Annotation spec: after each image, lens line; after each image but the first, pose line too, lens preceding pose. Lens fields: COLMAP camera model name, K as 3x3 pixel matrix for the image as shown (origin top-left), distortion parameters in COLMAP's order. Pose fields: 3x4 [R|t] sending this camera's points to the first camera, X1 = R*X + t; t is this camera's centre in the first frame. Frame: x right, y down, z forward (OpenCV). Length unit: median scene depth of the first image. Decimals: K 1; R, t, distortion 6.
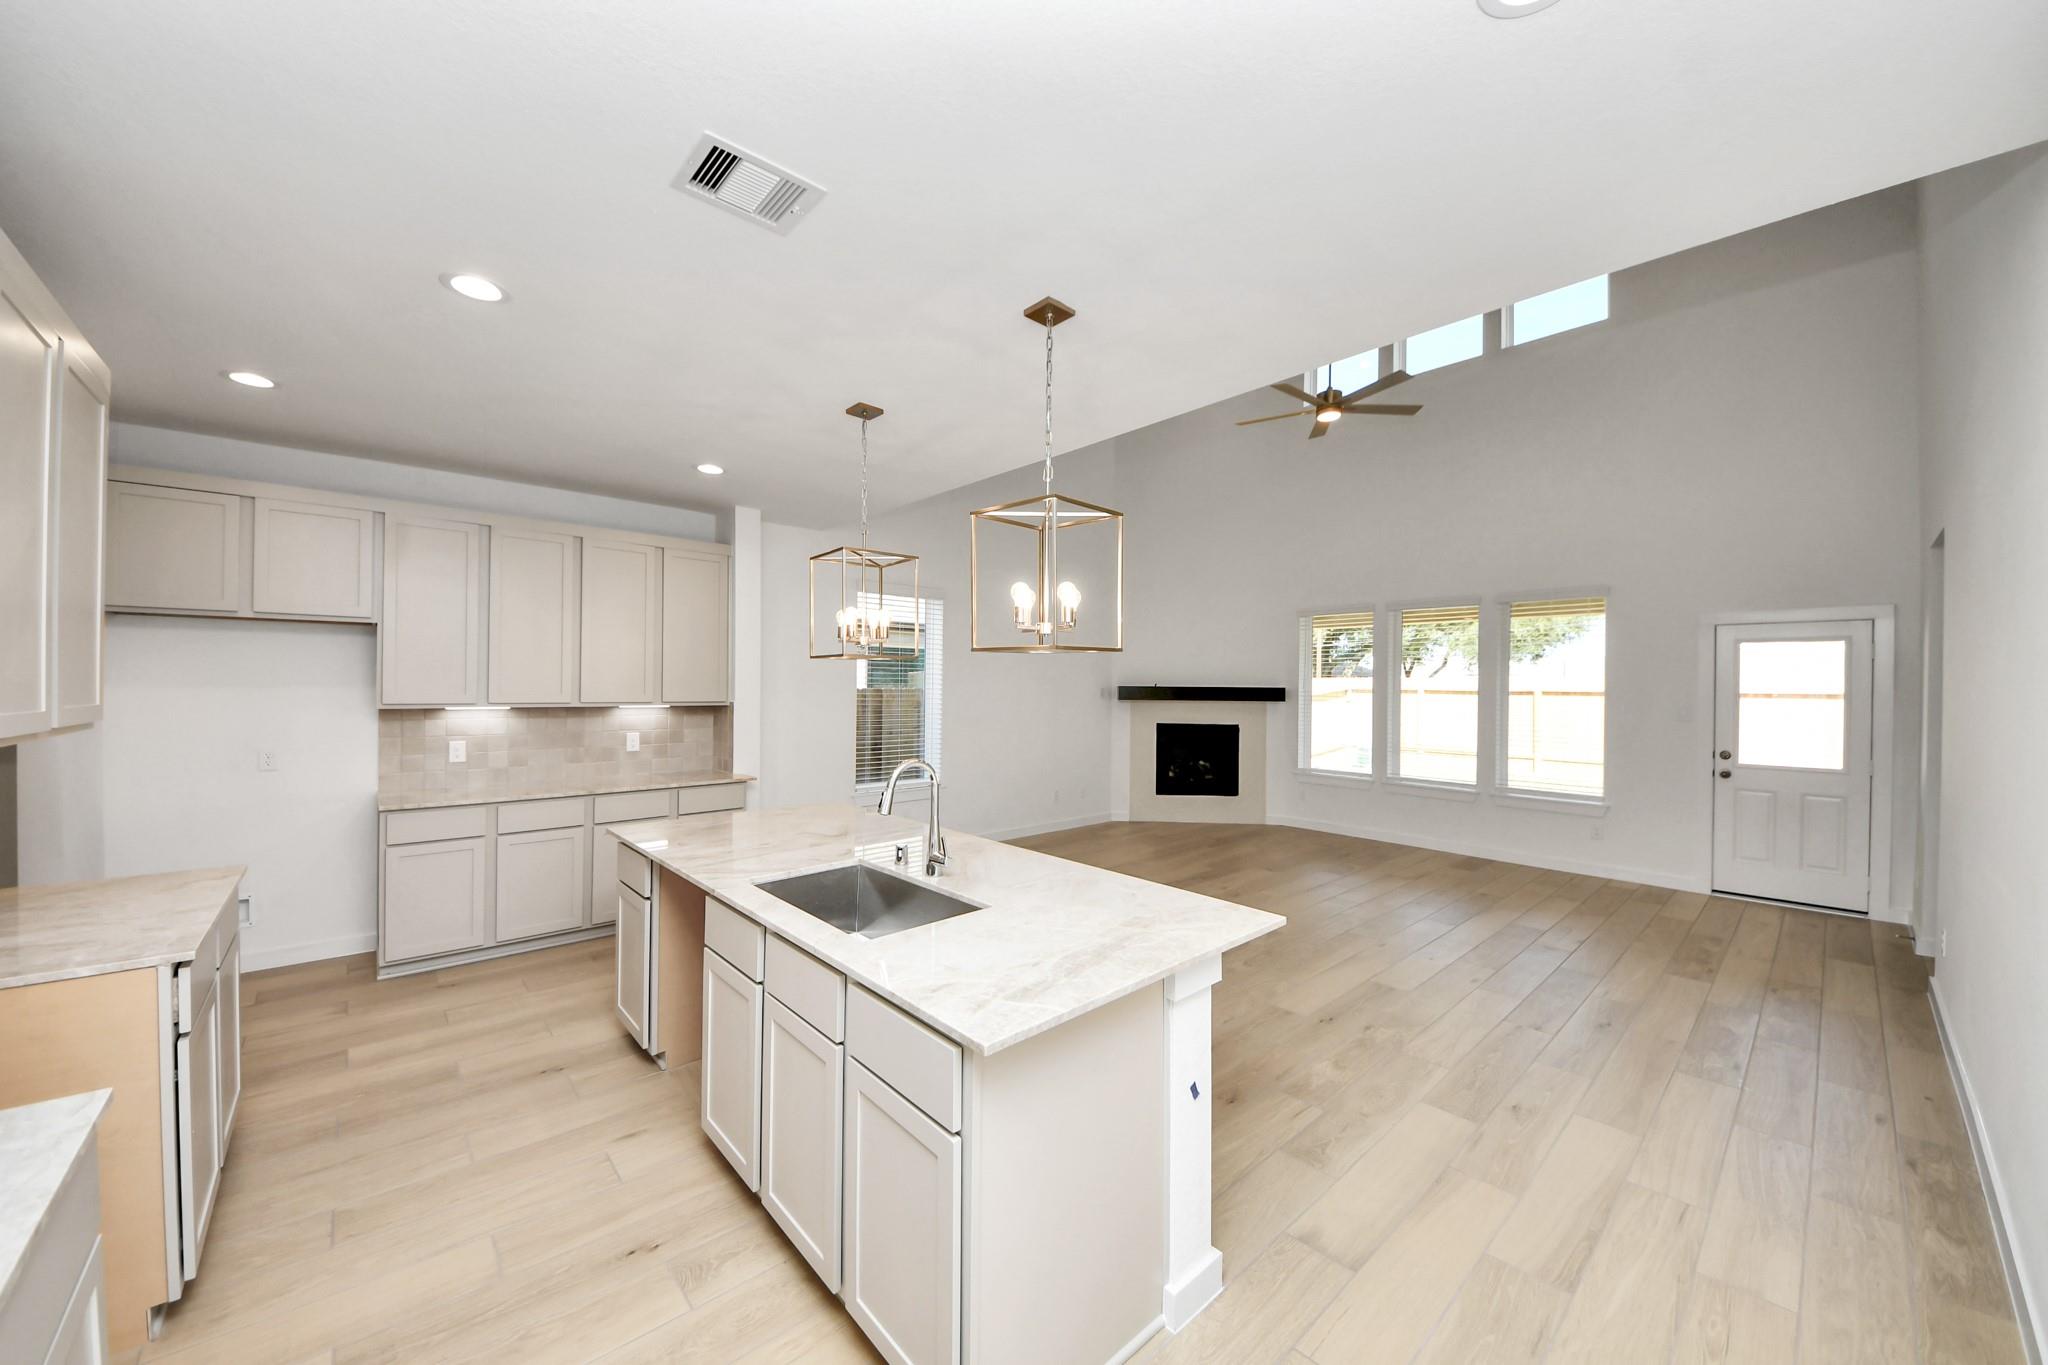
lens RADIAL K [[741.1, 0, 1019.7], [0, 741.1, 686.5], [0, 0, 1]] dist [0.021349, -0.015393]
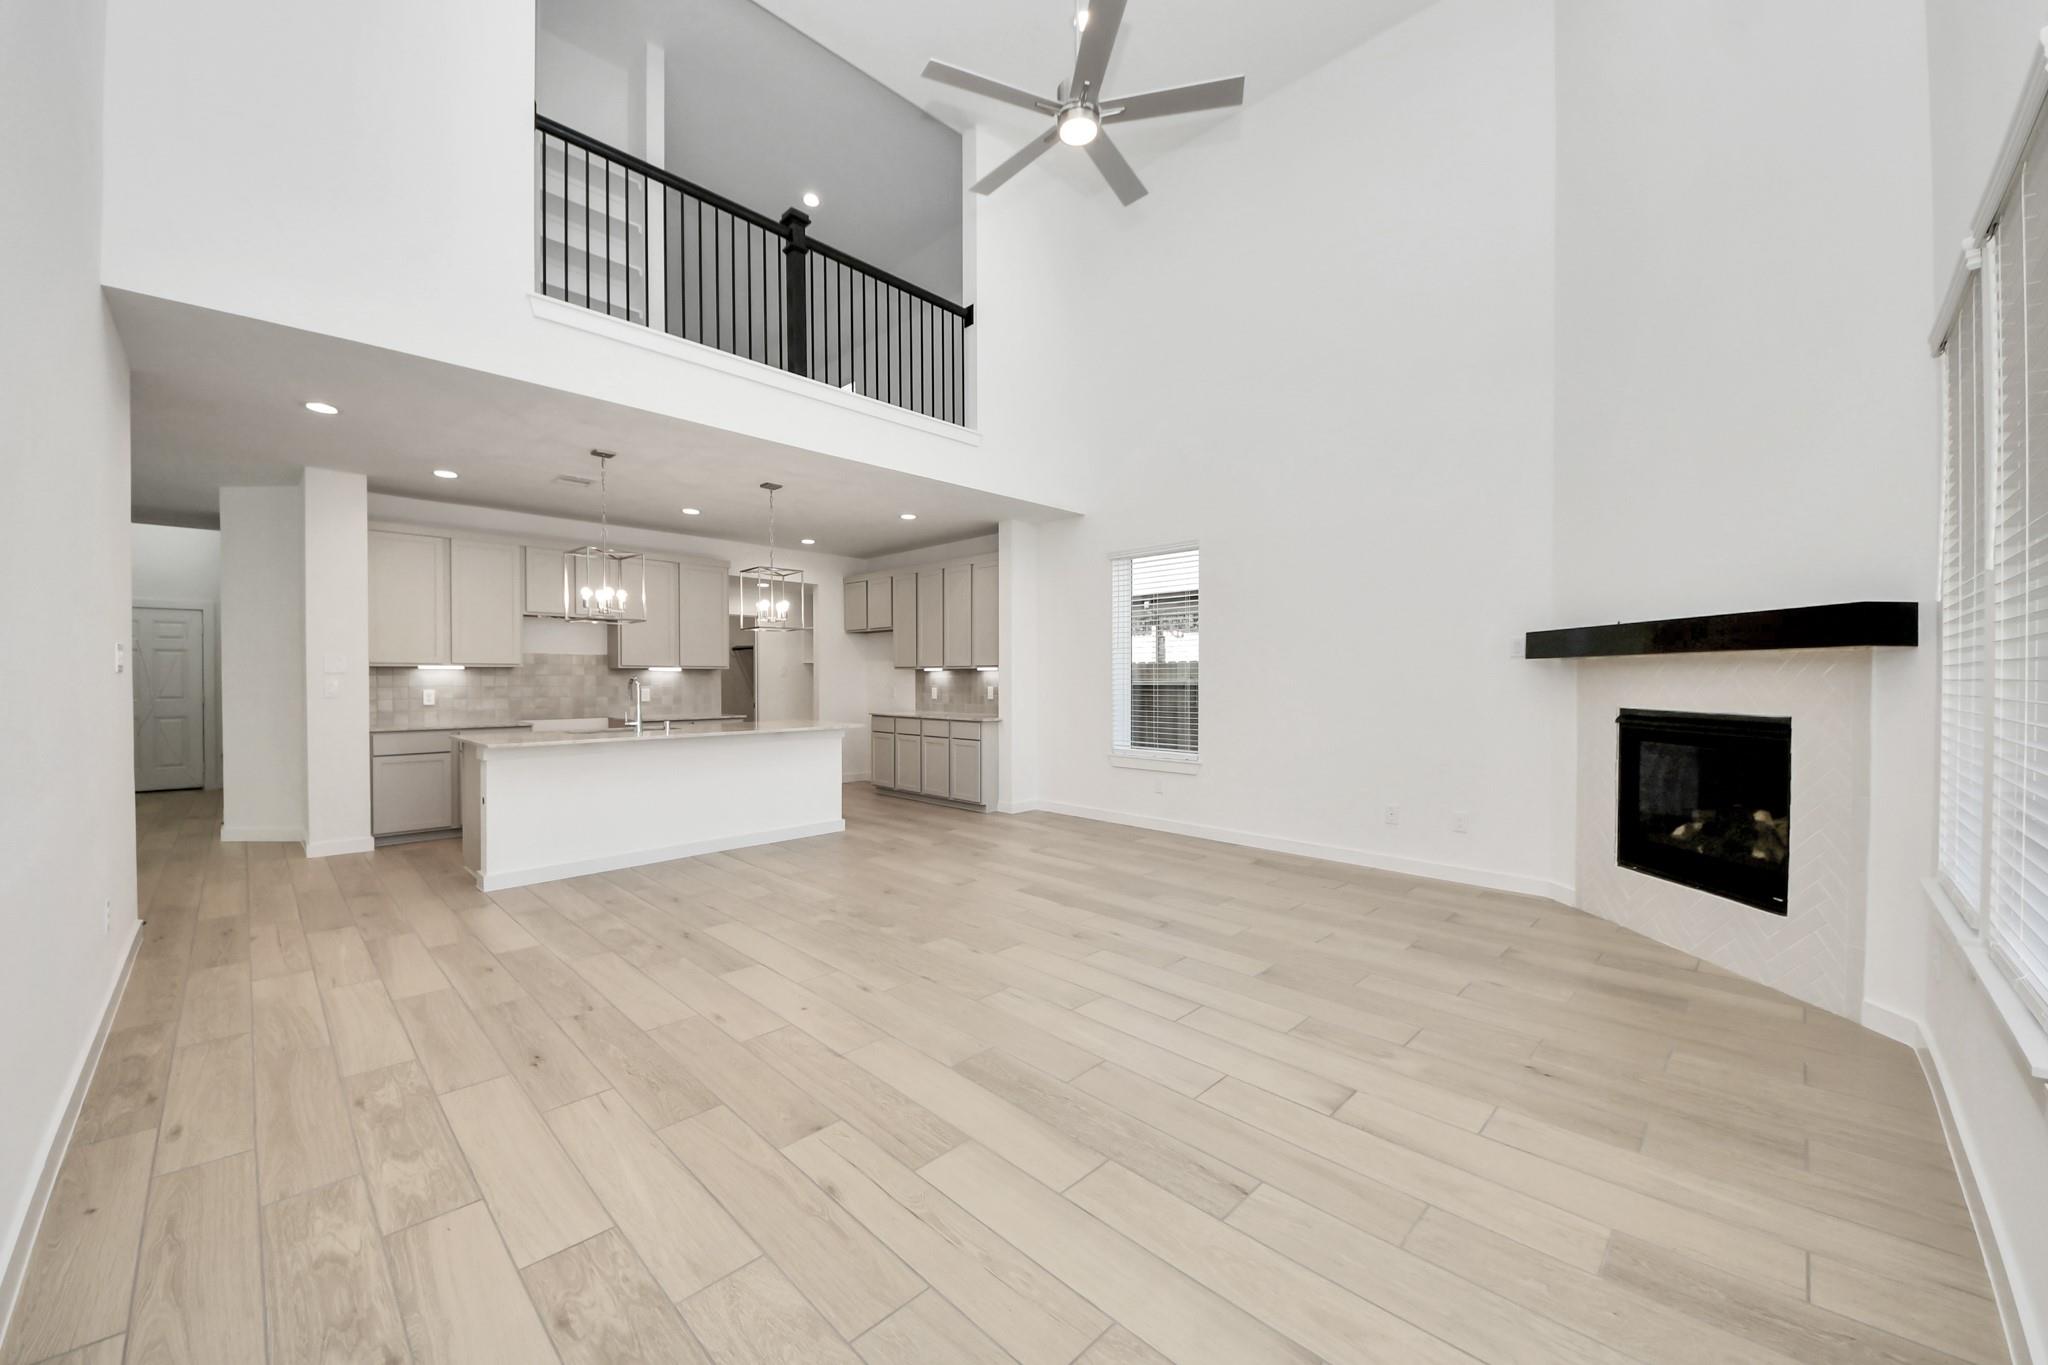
lens RADIAL K [[782.2, 0, 1024.0], [0, 782.2, 682.5], [0, 0, 1]] dist [0.000551, -0.006763]
pose [[0.044668, -0.002124, -0.999000, 1.110922], [0.000496, 0.999998, -0.002104, 0.059150], [0.999002, -0.000401, 0.044669, 1.045205]]
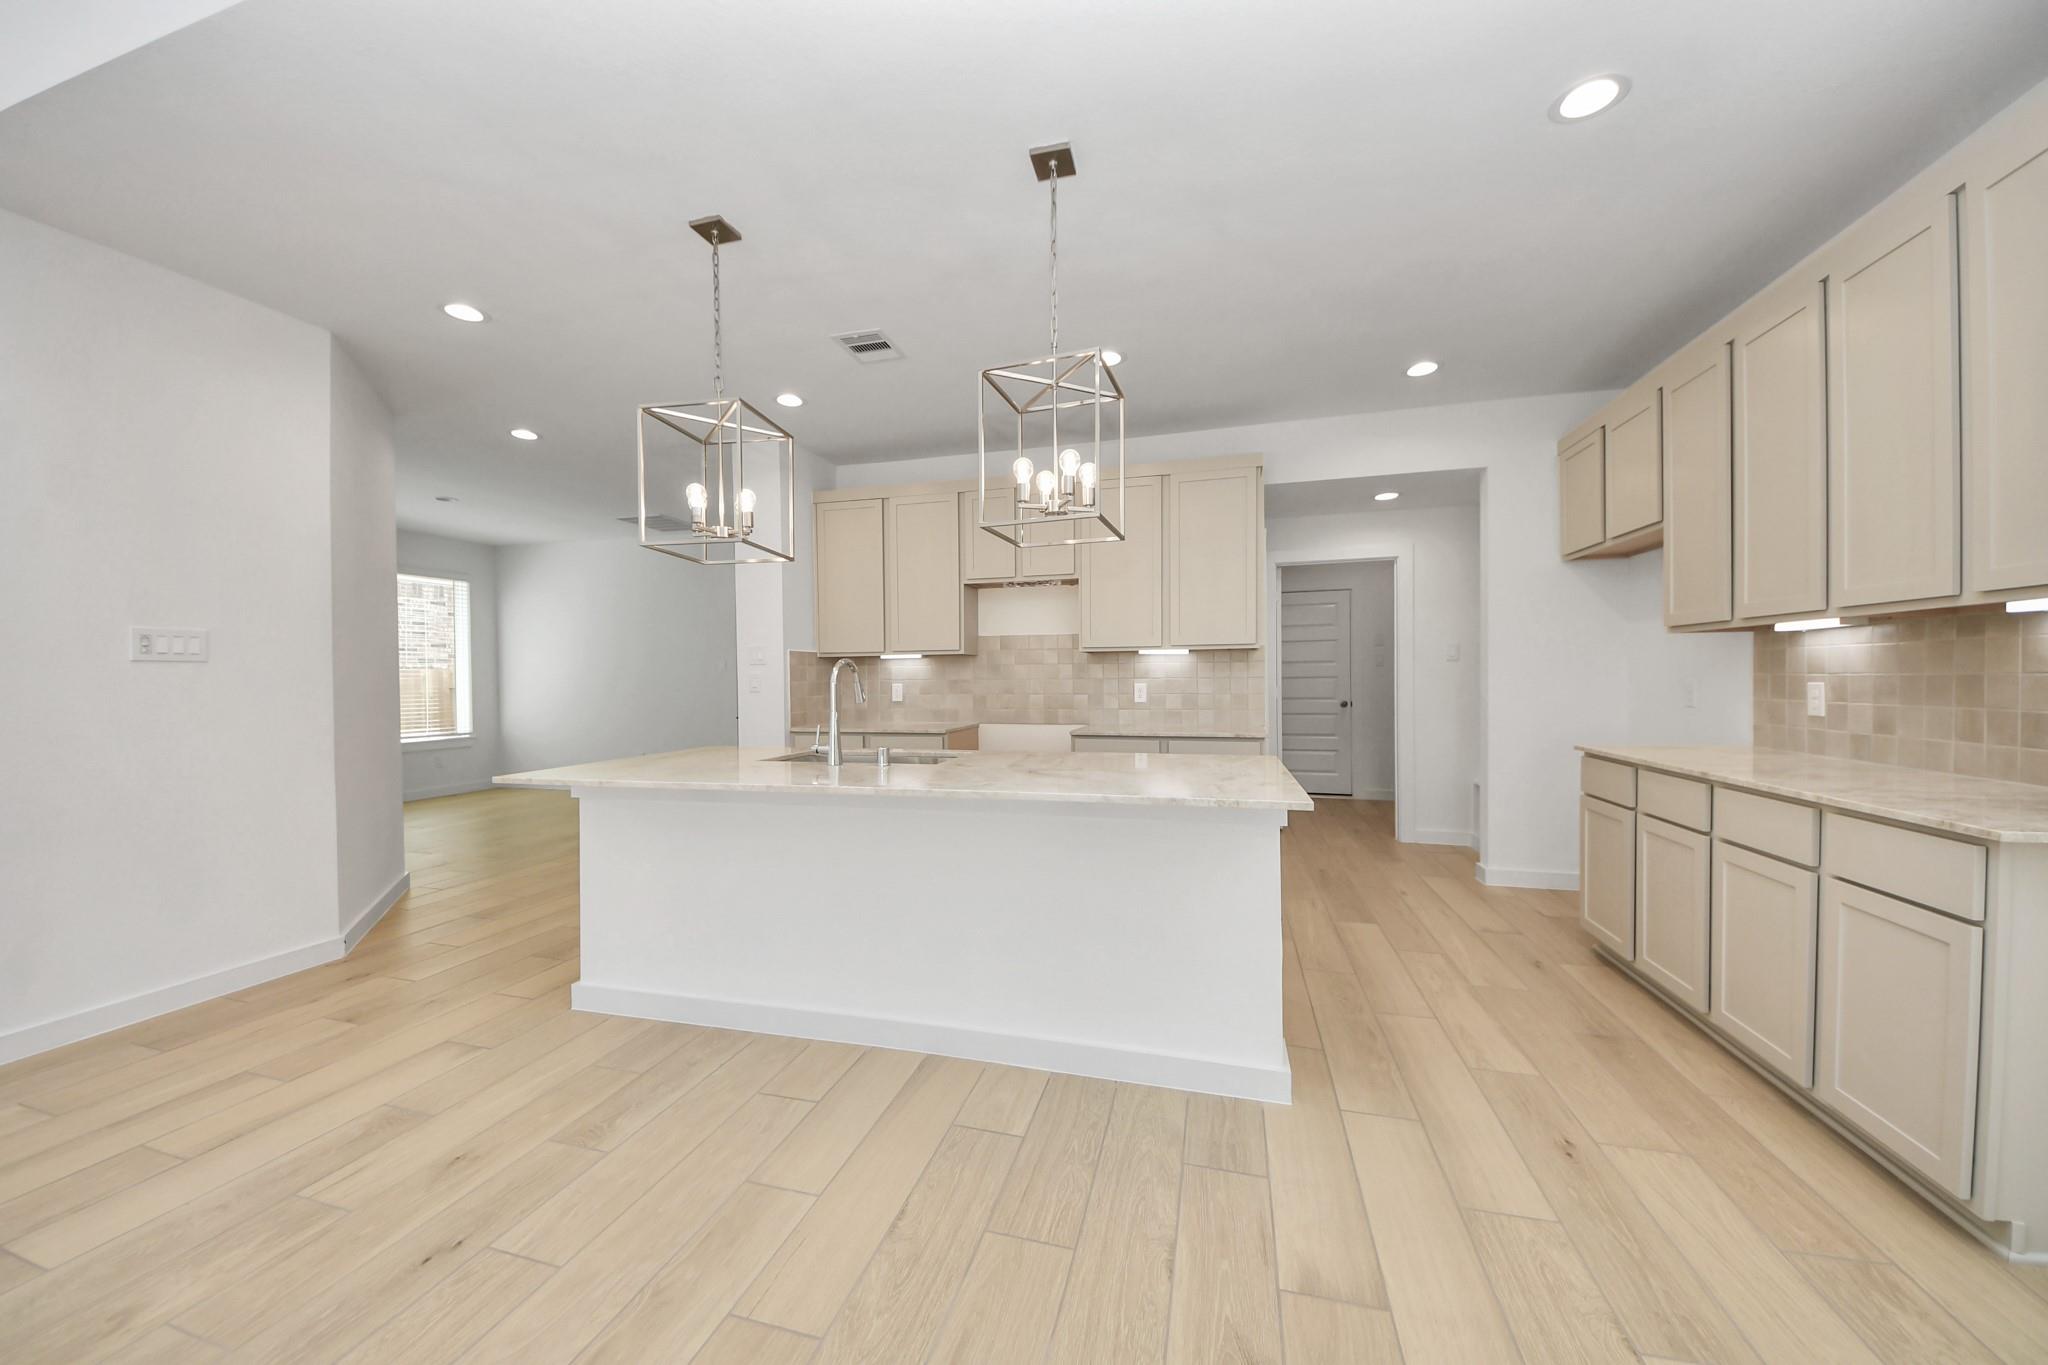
lens RADIAL K [[733.8, 0, 1008.0], [0, 733.8, 682.6], [0, 0, 1]] dist [0.001032, -0.005934]
pose [[-0.852966, 0.003344, -0.521956, 0.111289], [0.002105, 0.999993, 0.002967, 0.064873], [0.521962, 0.001432, -0.852967, 1.069049]]
